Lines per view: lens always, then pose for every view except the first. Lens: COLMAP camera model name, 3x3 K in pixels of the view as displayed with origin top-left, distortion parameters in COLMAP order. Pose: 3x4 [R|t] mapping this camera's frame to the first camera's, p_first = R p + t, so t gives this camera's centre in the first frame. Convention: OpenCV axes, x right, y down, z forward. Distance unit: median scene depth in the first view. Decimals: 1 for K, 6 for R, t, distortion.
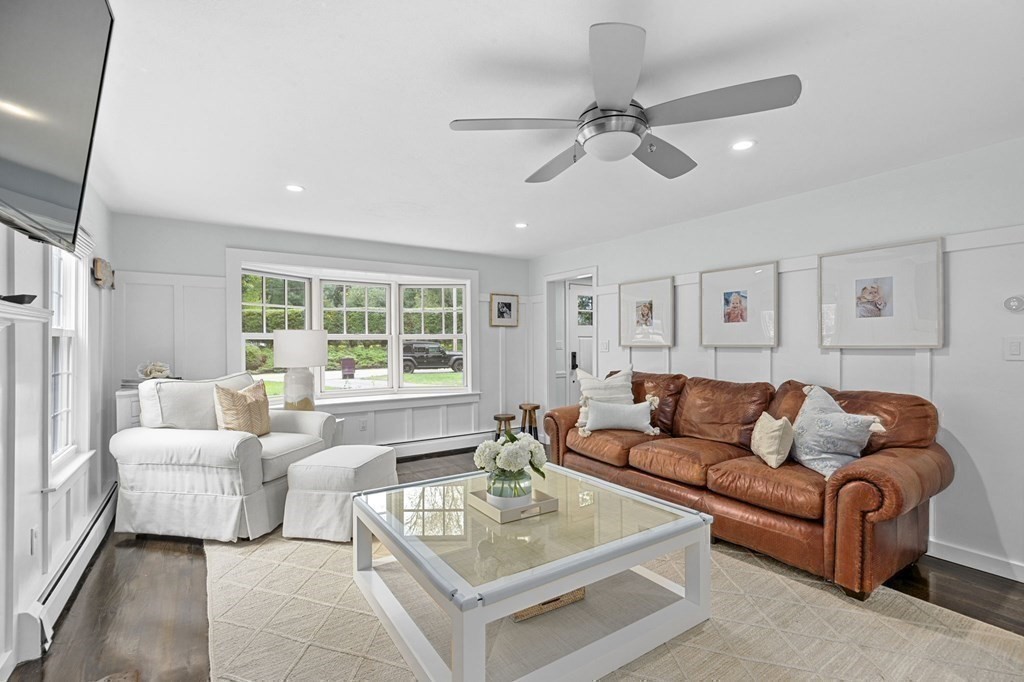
lens RADIAL K [[465.0, 0, 508.6], [0, 465.0, 344.1], [0, 0, 1]] dist [-0.002634, 0.002942]
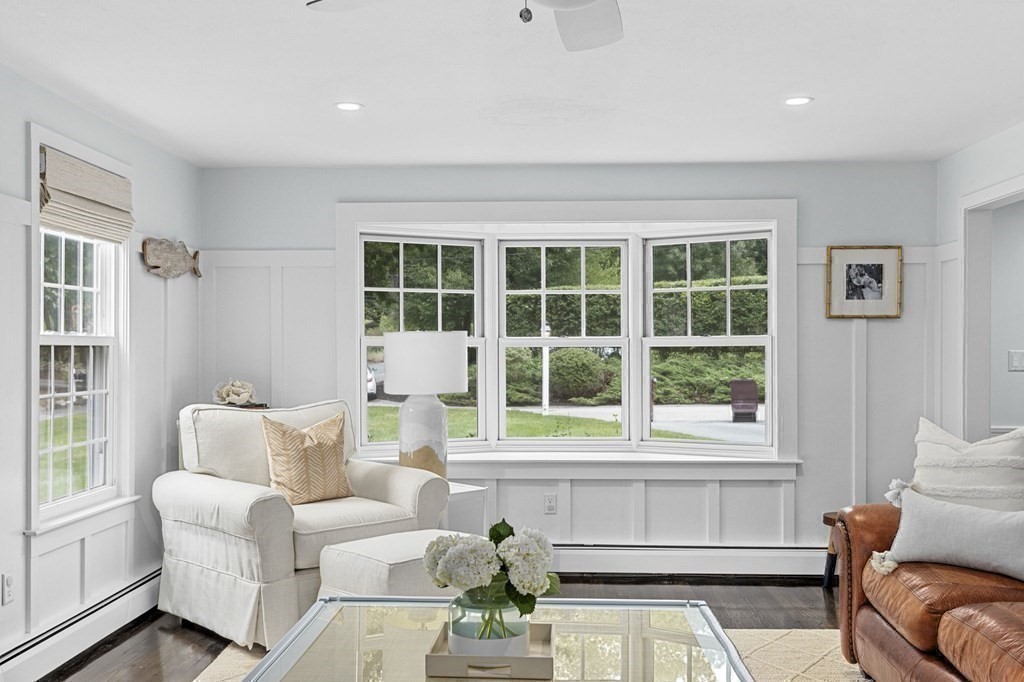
lens RADIAL K [[986.5, 0, 510.2], [0, 986.5, 362.8], [0, 0, 1]] dist [0.022708, 0.000000]
pose [[0.812335, 0.012454, -0.583058, 0.359172], [-0.005050, 0.999885, 0.014322, -0.008706], [0.583169, -0.008690, 0.812304, 0.035036]]
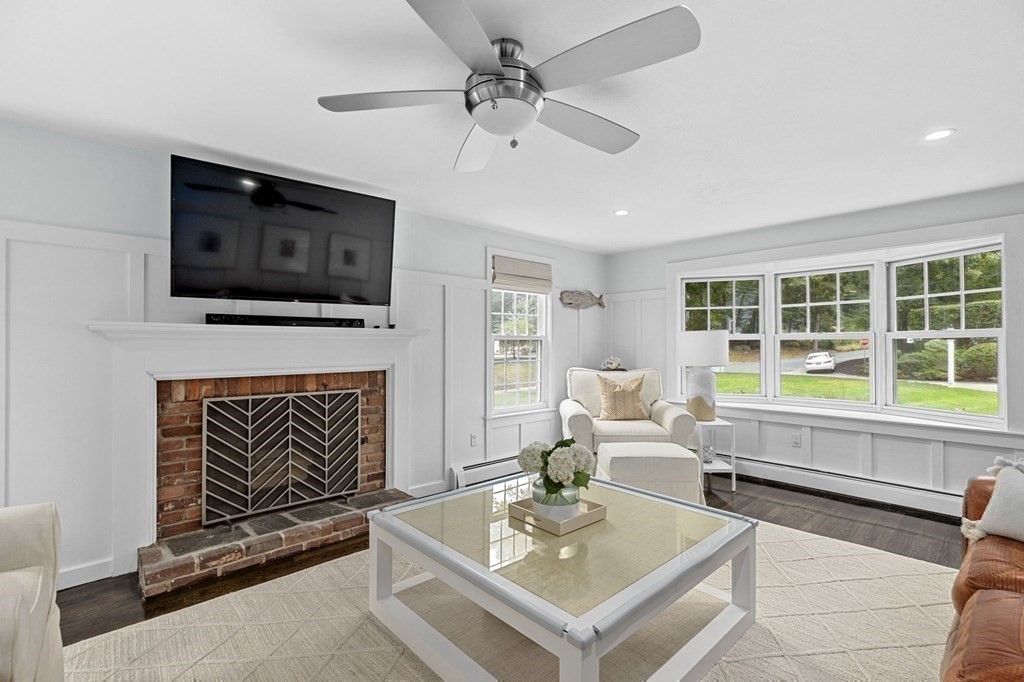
lens RADIAL K [[465.0, 0, 511.0], [0, 465.0, 344.4], [0, 0, 1]] dist [-0.002634, 0.002942]
pose [[0.172172, 0.005518, -0.985051, 0.478928], [-0.002225, 0.999984, 0.005212, -0.004524], [0.985064, 0.001294, 0.172182, 0.379839]]
